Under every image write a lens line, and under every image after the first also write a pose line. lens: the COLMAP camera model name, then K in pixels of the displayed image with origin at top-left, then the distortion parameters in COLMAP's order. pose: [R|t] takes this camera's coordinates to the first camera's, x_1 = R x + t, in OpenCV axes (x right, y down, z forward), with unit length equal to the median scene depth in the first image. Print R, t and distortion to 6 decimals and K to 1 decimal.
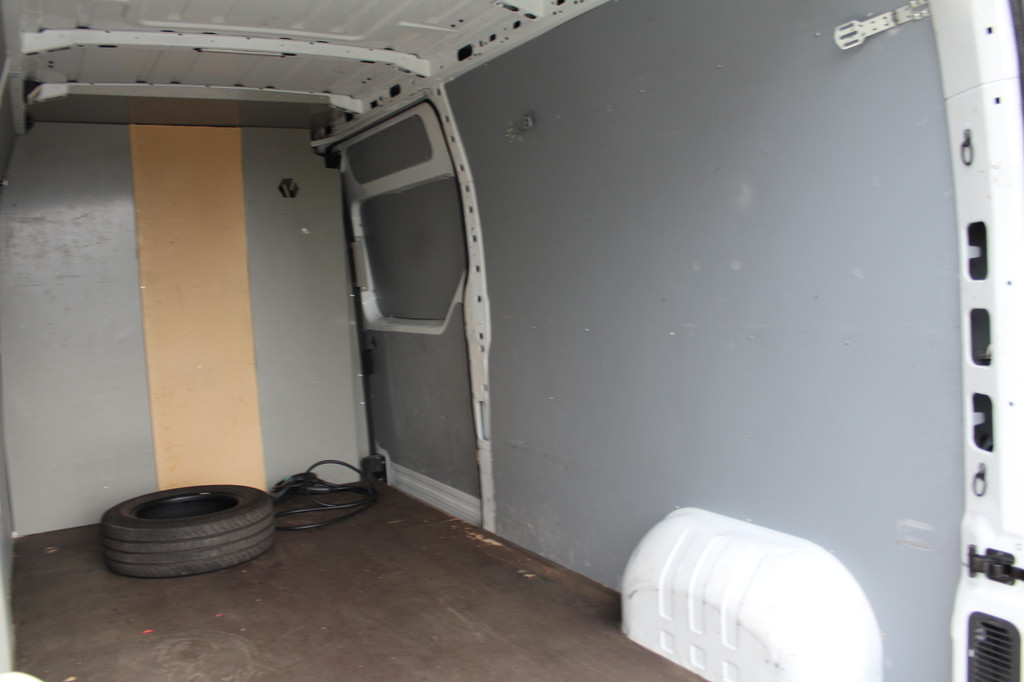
lens RADIAL K [[855.6, 0, 517.7], [0, 855.6, 346.2], [0, 0, 1]] dist [-0.162174, 0.148461]
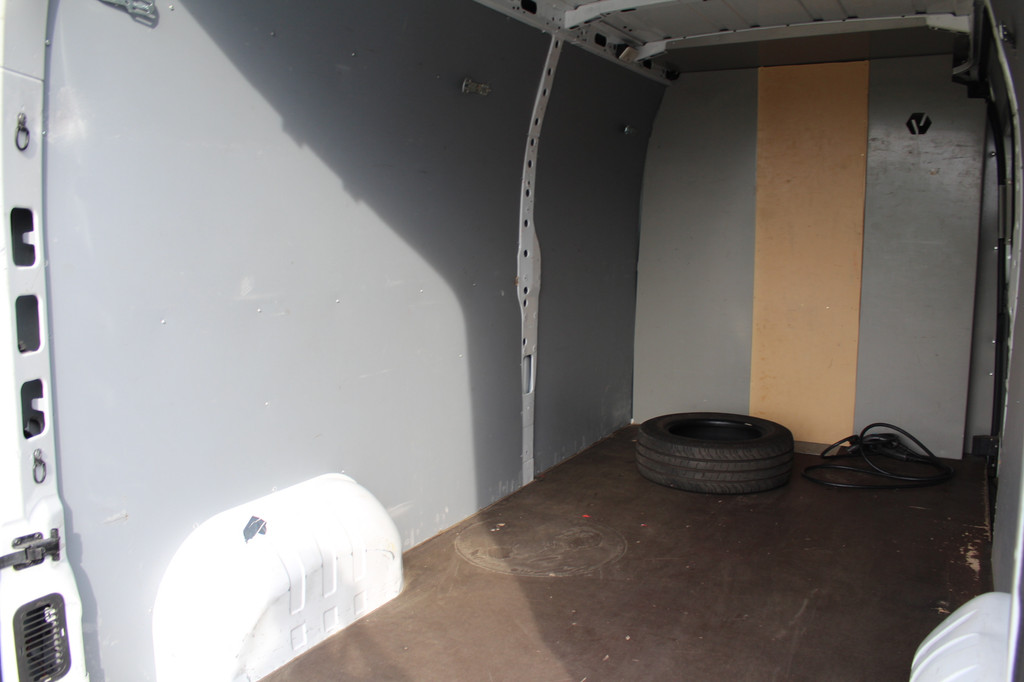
lens RADIAL K [[855.6, 0, 517.7], [0, 855.6, 346.2], [0, 0, 1]] dist [-0.162174, 0.148461]
pose [[0.511431, 0.167848, -0.842772, 0.368336], [-0.097460, 0.985740, 0.137178, -0.038656], [0.853780, 0.011979, 0.520497, 0.212596]]
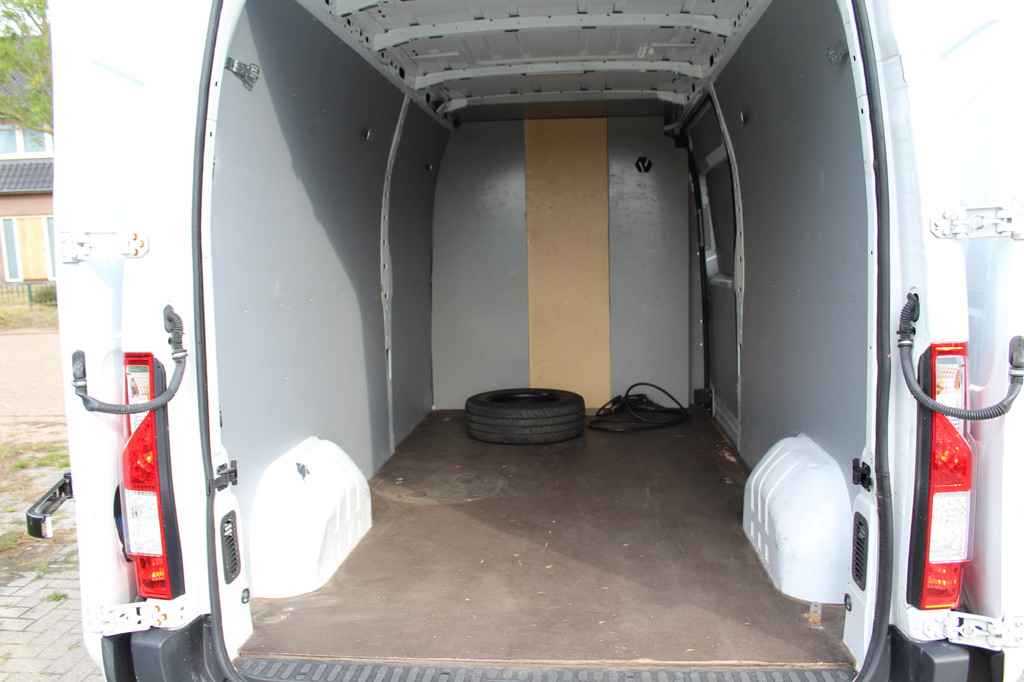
lens RADIAL K [[855.6, 0, 517.7], [0, 855.6, 346.2], [0, 0, 1]] dist [-0.162174, 0.148461]
pose [[0.815532, 0.095311, -0.570810, 0.391464], [-0.068496, 0.995309, 0.068330, 0.007668], [0.574644, -0.016627, 0.818234, -0.166036]]
